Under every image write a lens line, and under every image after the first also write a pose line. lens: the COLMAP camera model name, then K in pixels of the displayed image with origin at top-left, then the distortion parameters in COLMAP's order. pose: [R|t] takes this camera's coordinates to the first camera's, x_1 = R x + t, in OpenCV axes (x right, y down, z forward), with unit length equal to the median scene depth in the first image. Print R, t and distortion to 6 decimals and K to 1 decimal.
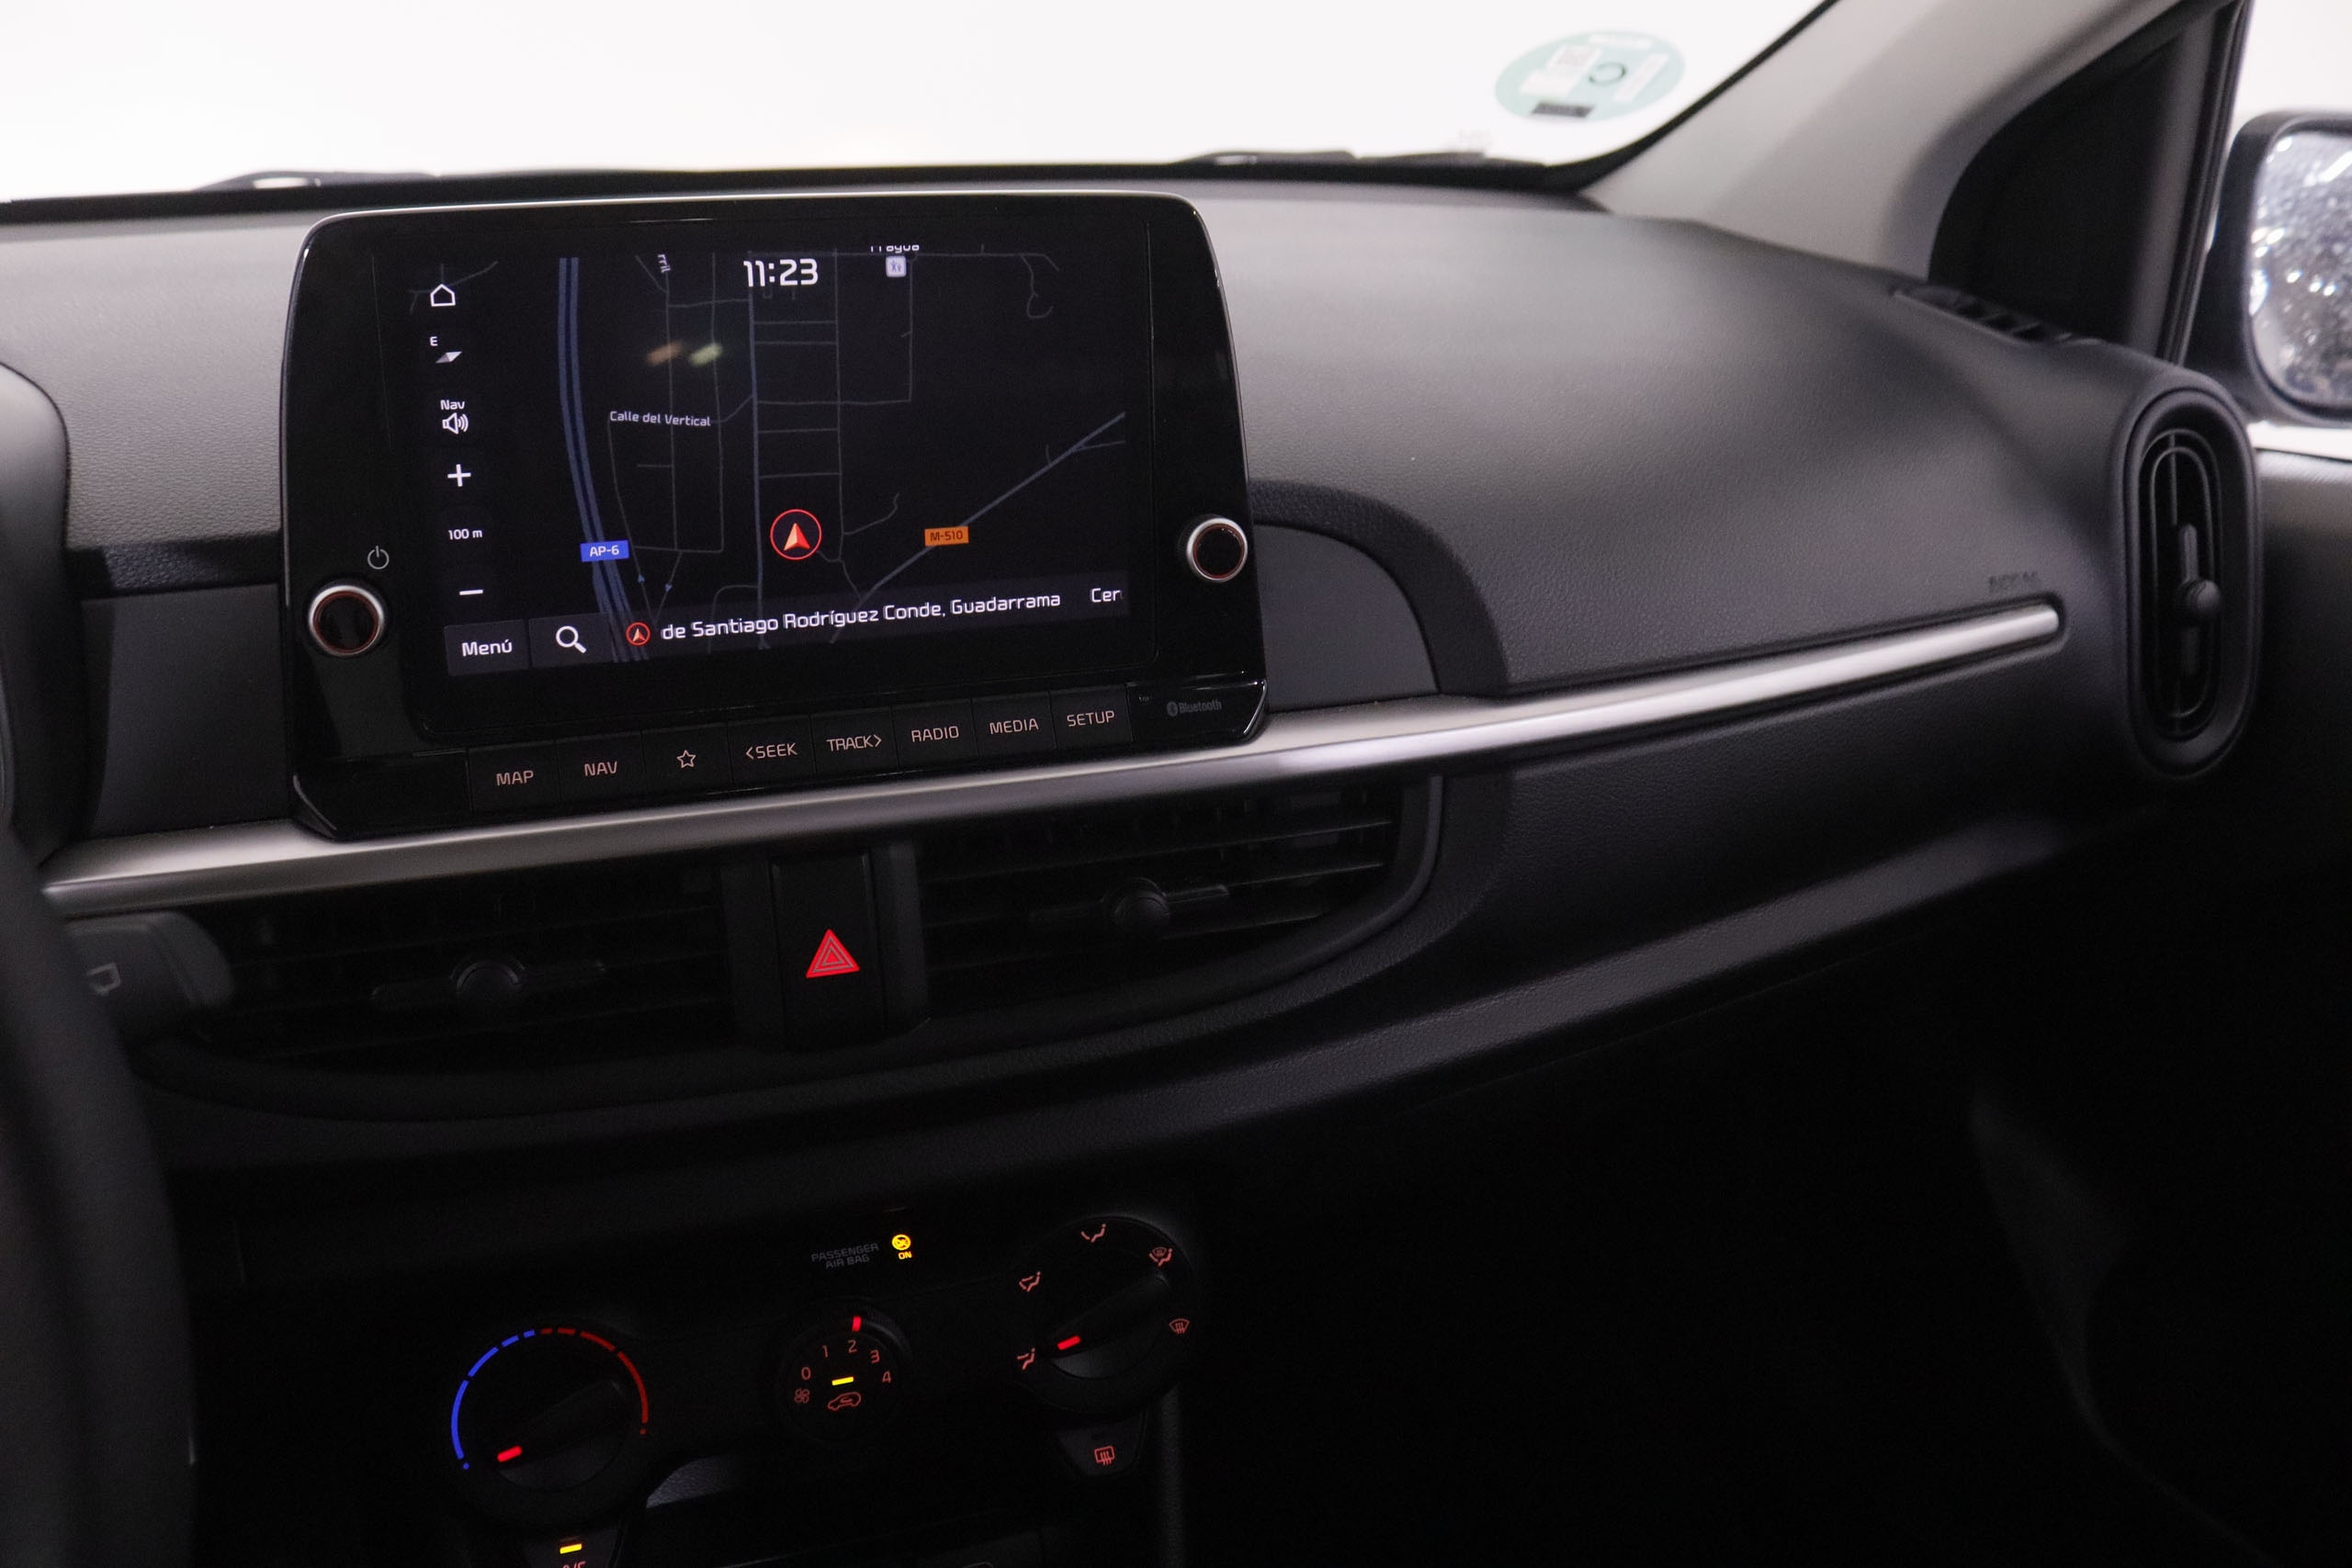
lens RADIAL K [[1907.5, 0, 1170.2], [0, 1907.5, 766.2], [0, 0, 1]] dist [-0.183150, 0.166844]
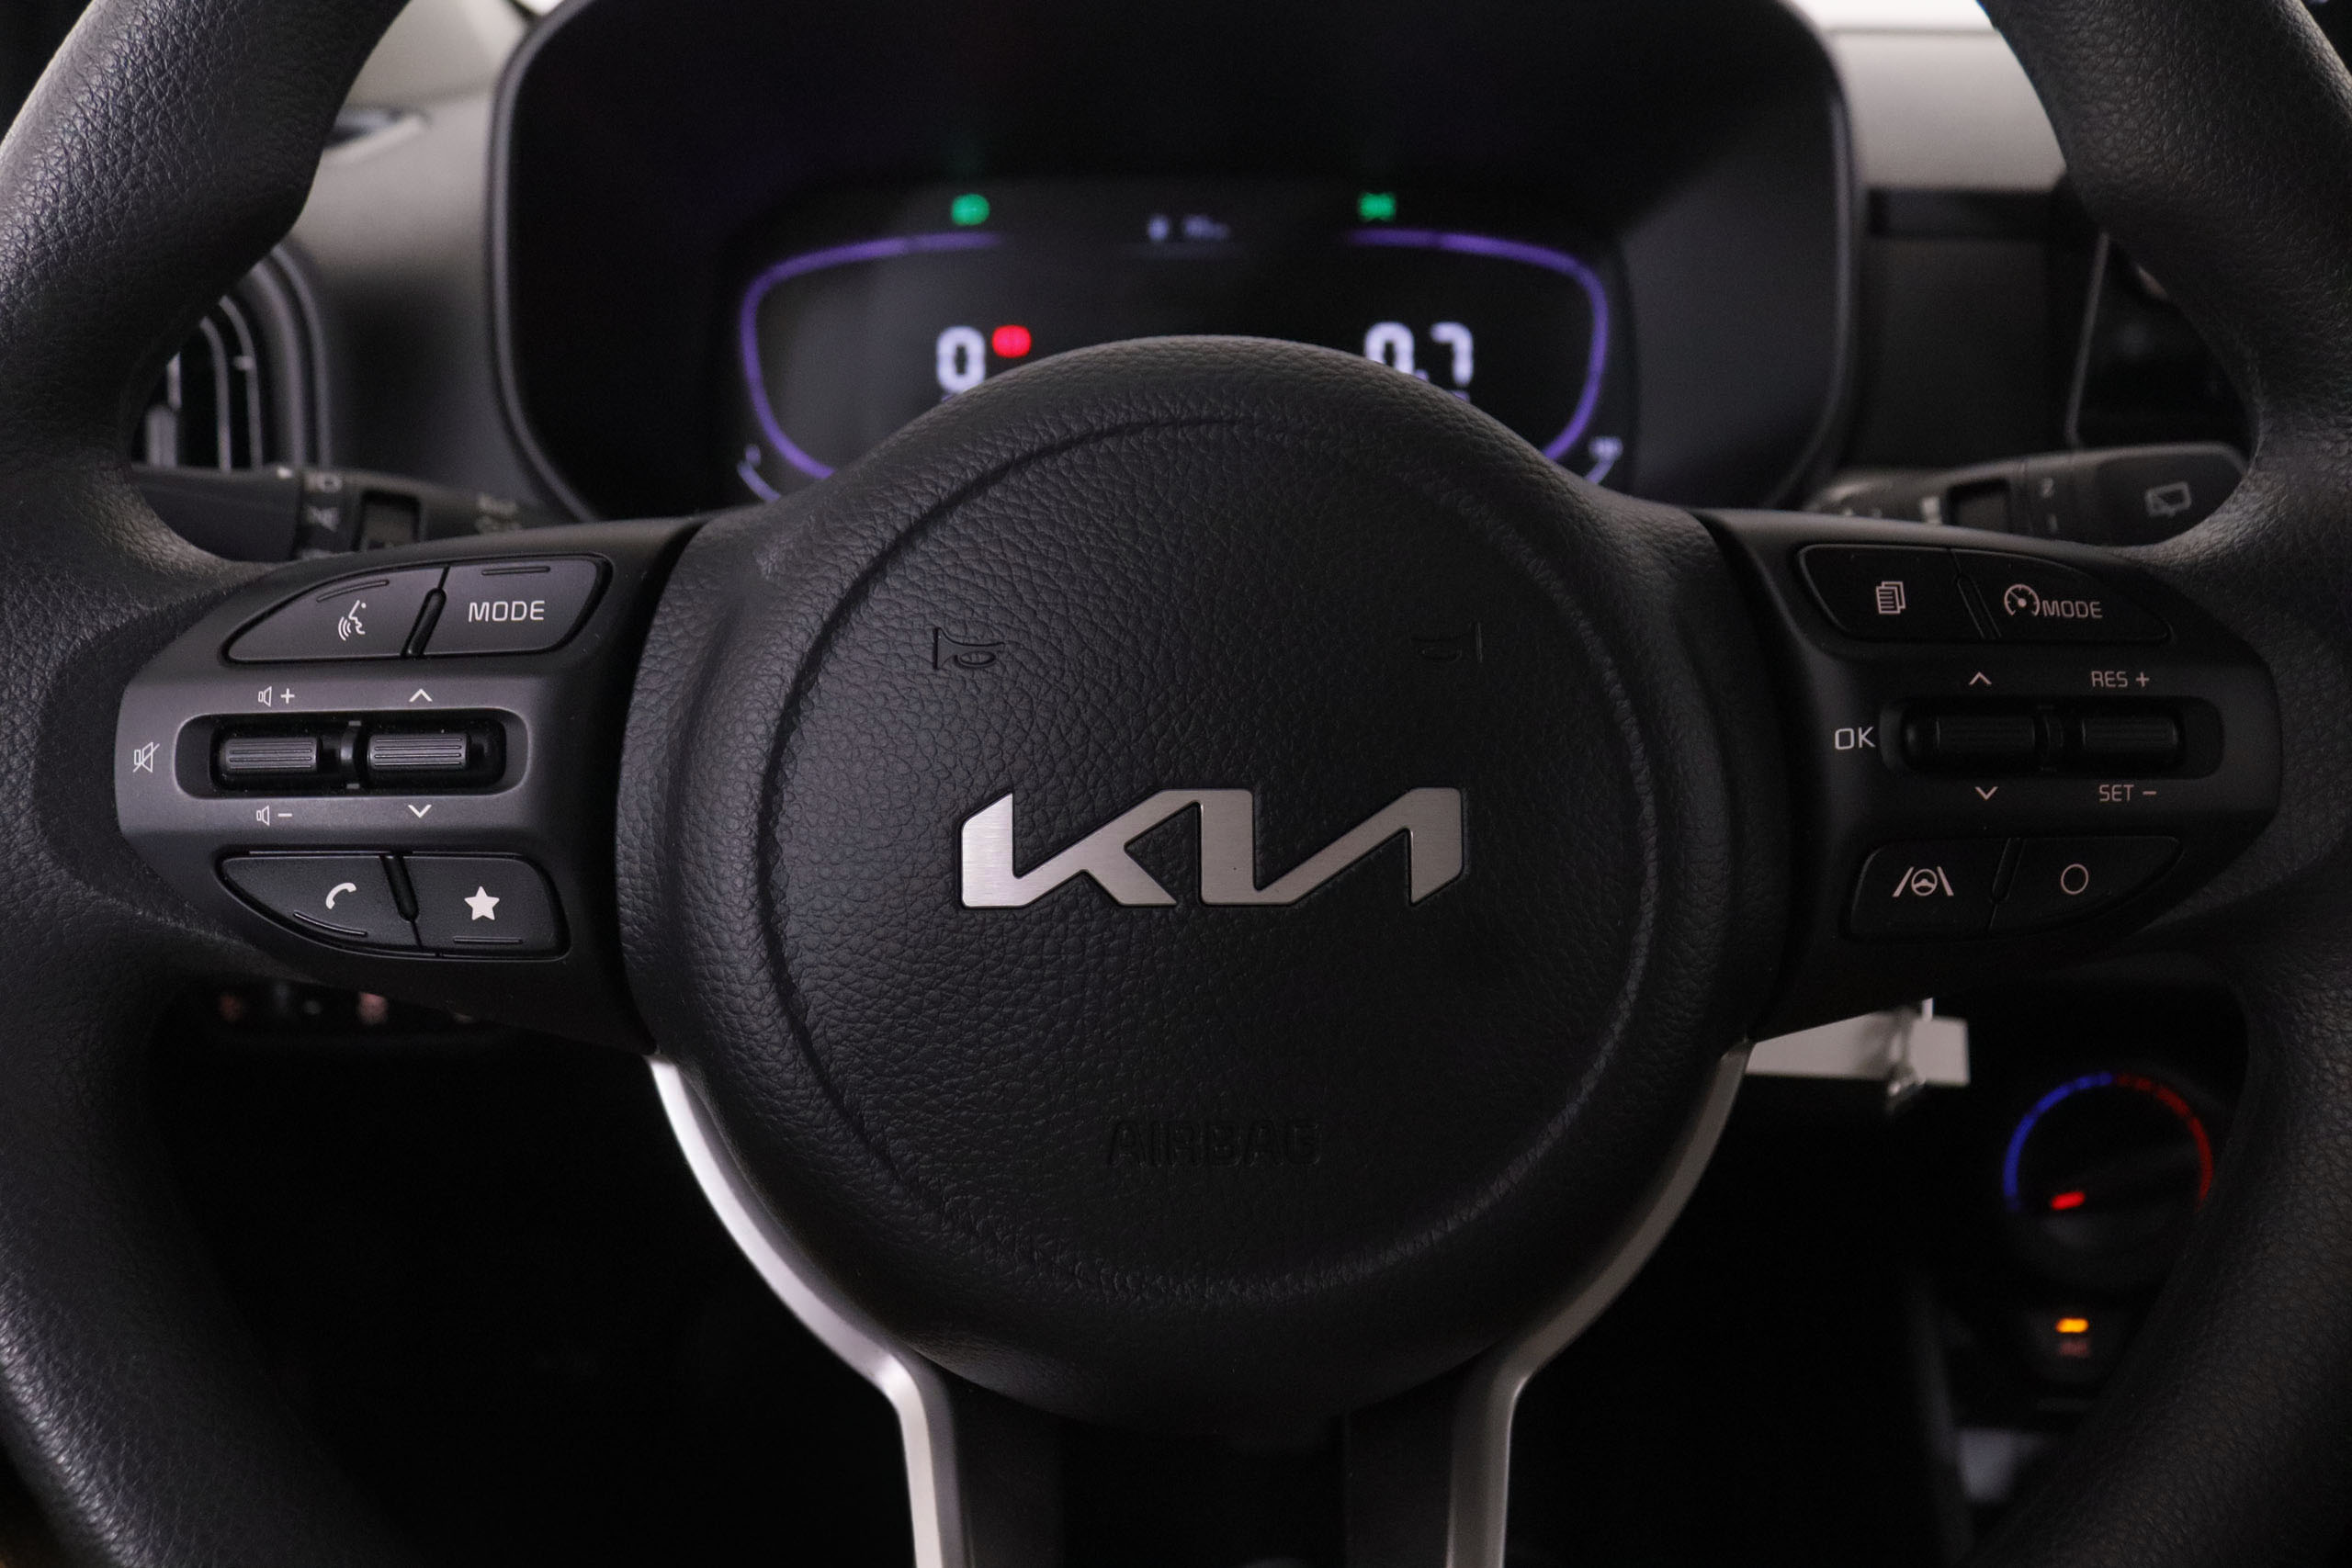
lens RADIAL K [[1907.5, 0, 1170.2], [0, 1907.5, 766.2], [0, 0, 1]] dist [-0.183150, 0.166844]
pose [[0.905752, 0.127179, -0.404275, -0.461929], [-0.135153, 0.990785, 0.008883, 0.224817], [0.401679, 0.046593, 0.914594, -0.062597]]
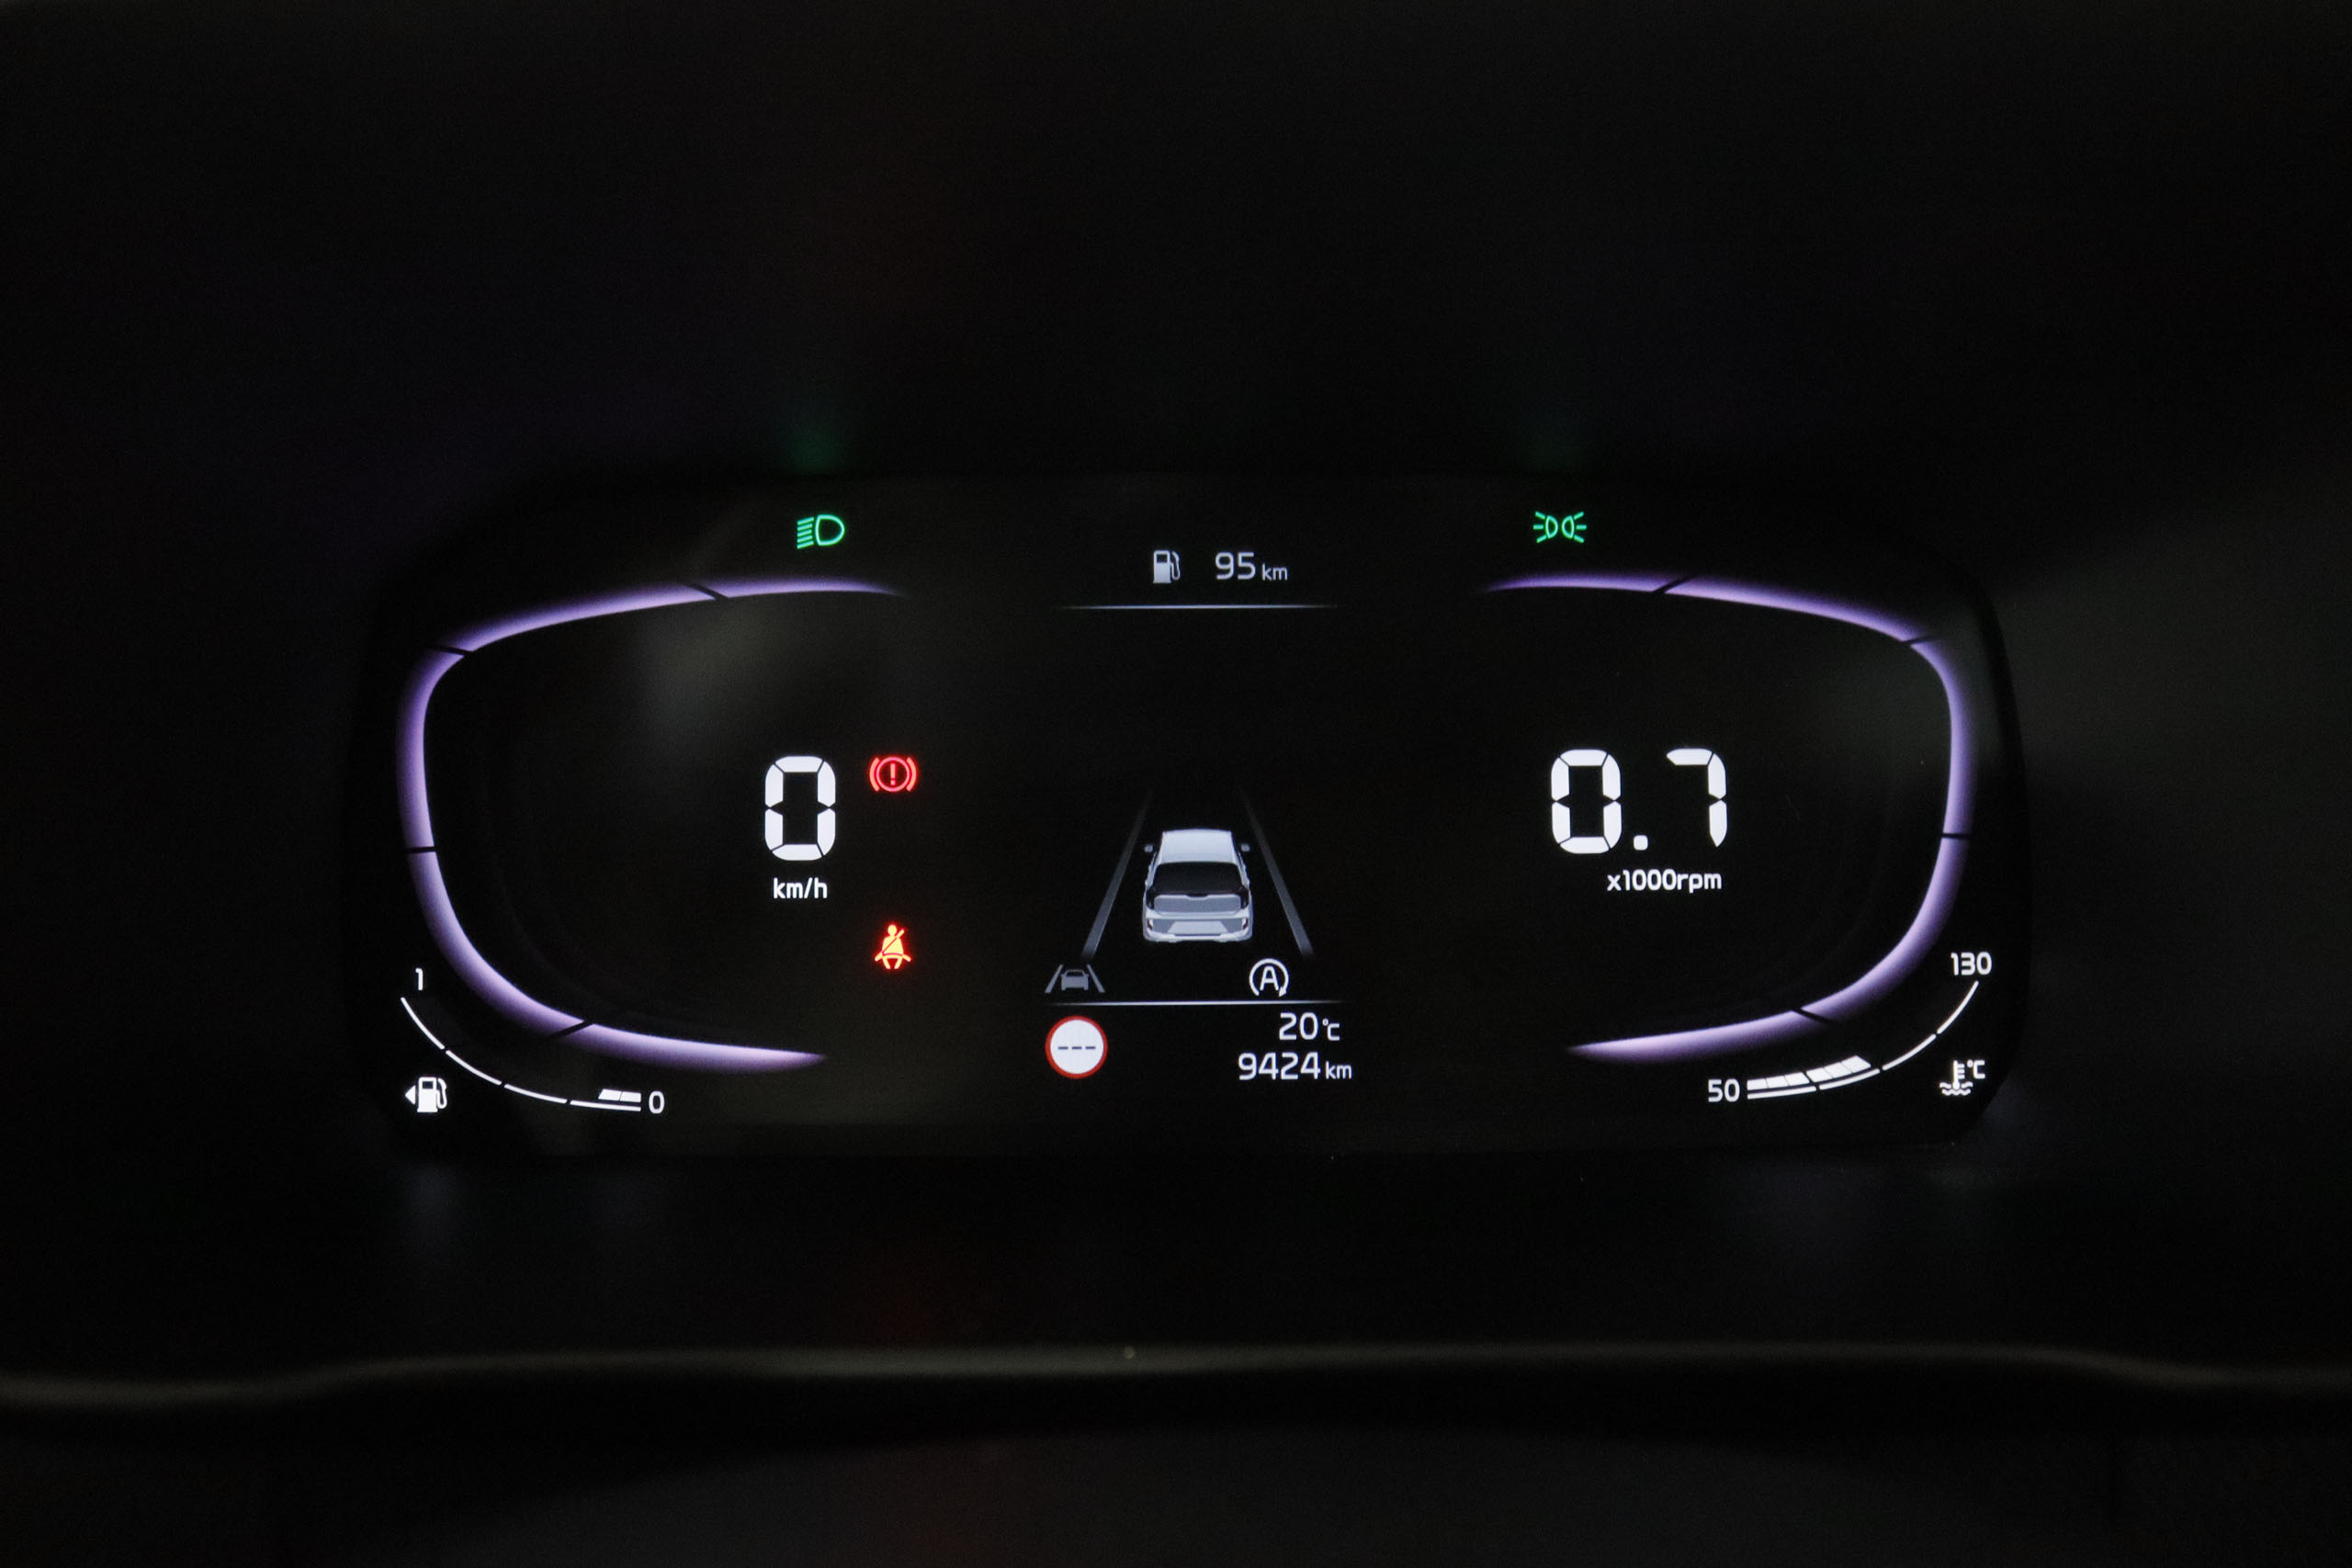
lens RADIAL K [[1907.5, 0, 1170.2], [0, 1907.5, 766.2], [0, 0, 1]] dist [-0.183150, 0.166844]
pose [[0.911307, 0.080592, -0.403763, -0.708622], [-0.134394, 0.985168, -0.106692, 0.045153], [0.389176, 0.151492, 0.908621, 0.399729]]
